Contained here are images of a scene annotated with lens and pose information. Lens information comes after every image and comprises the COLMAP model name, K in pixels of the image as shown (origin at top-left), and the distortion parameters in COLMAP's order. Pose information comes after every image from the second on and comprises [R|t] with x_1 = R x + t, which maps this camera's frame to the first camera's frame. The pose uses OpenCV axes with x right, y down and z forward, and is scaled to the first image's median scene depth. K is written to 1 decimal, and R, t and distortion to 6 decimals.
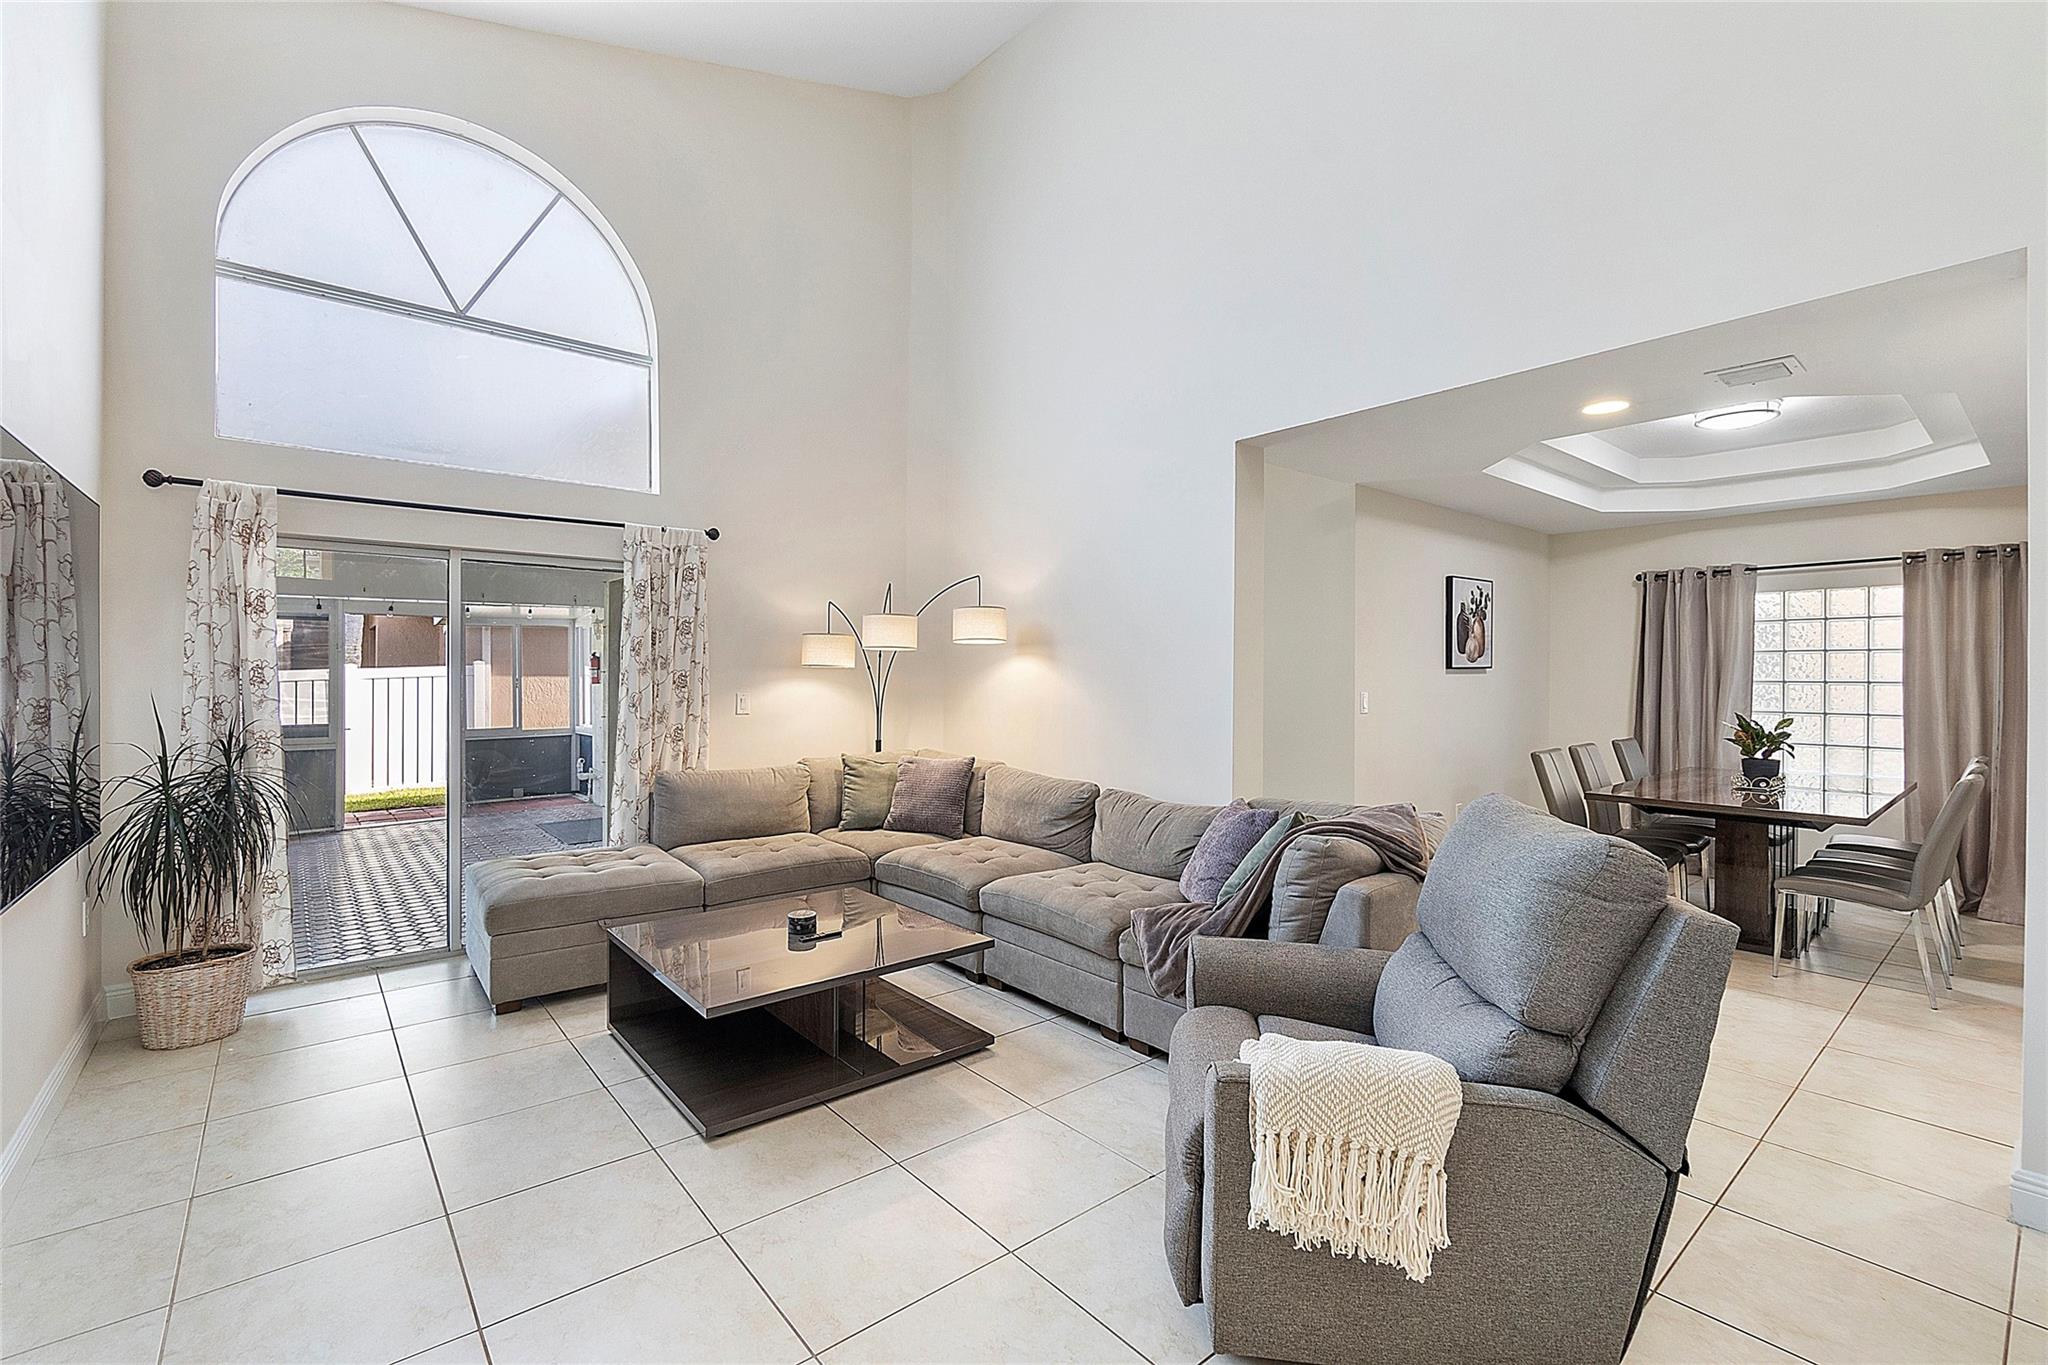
lens RADIAL K [[881.3, 0, 1024.0], [0, 881.3, 682.5], [0, 0, 1]] dist [-0.007199, -0.000230]
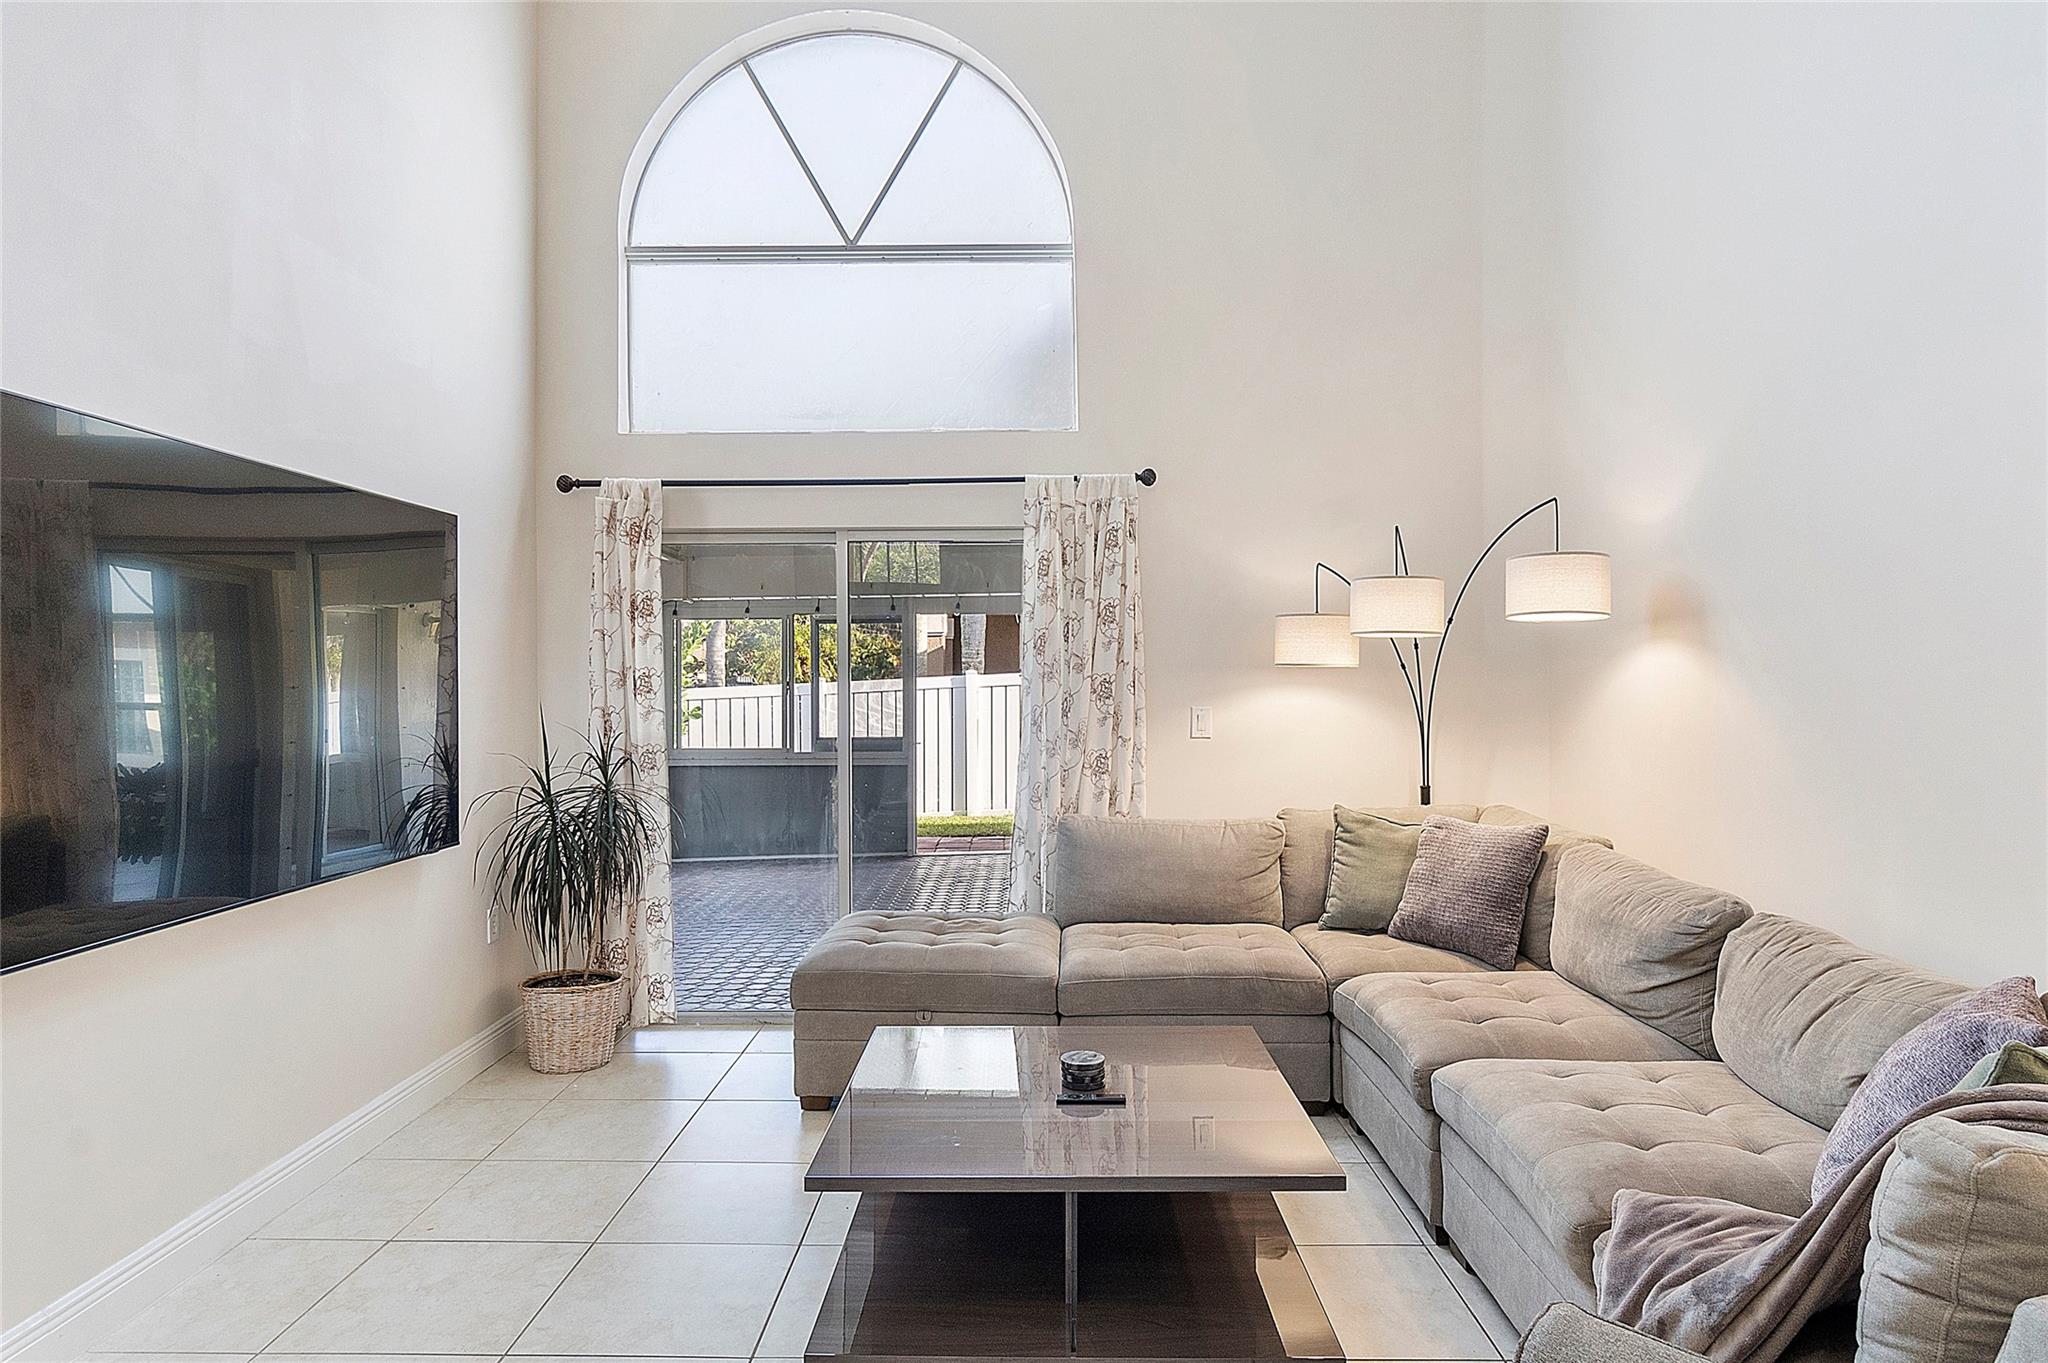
lens RADIAL K [[1217.0, 0, 1024.0], [0, 1217.0, 681.5], [0, 0, 1]] dist [-0.013698, -0.000340]
pose [[0.761071, -0.005838, -0.648642, 0.206248], [0.001506, 0.999973, -0.007232, -0.001099], [0.648667, 0.004528, 0.761059, 0.222943]]
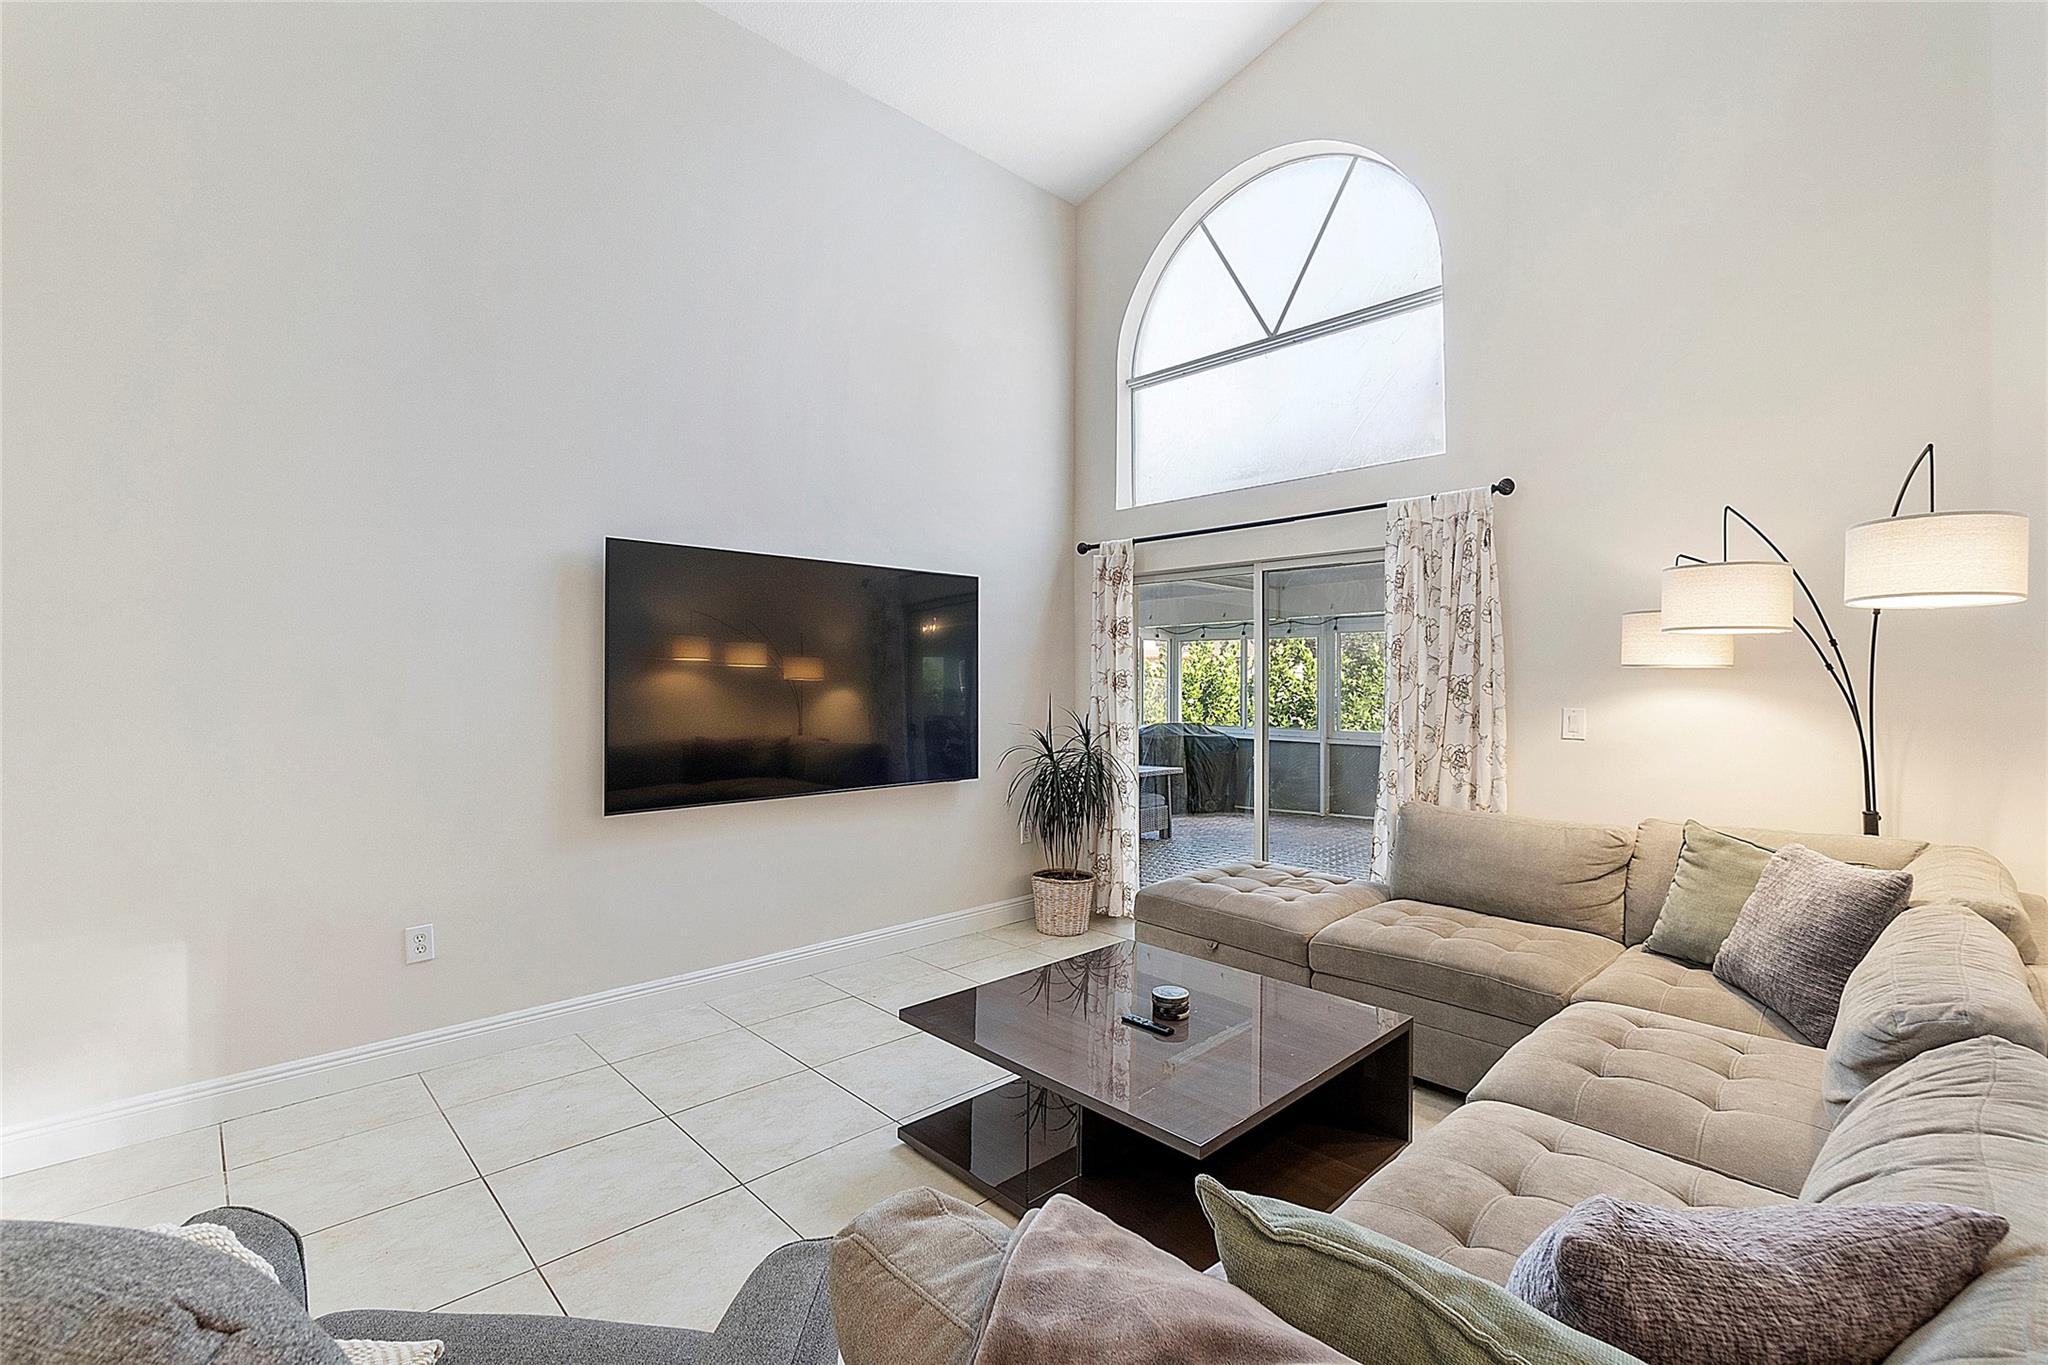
lens RADIAL K [[889.1, 0, 1024.0], [0, 889.1, 682.5], [0, 0, 1]] dist [-0.000469, 0.000314]
pose [[0.073117, 0.000602, -0.997323, 0.370624], [-0.009479, 0.999955, -0.000092, -0.004135], [0.997278, 0.009460, 0.073119, 0.591089]]
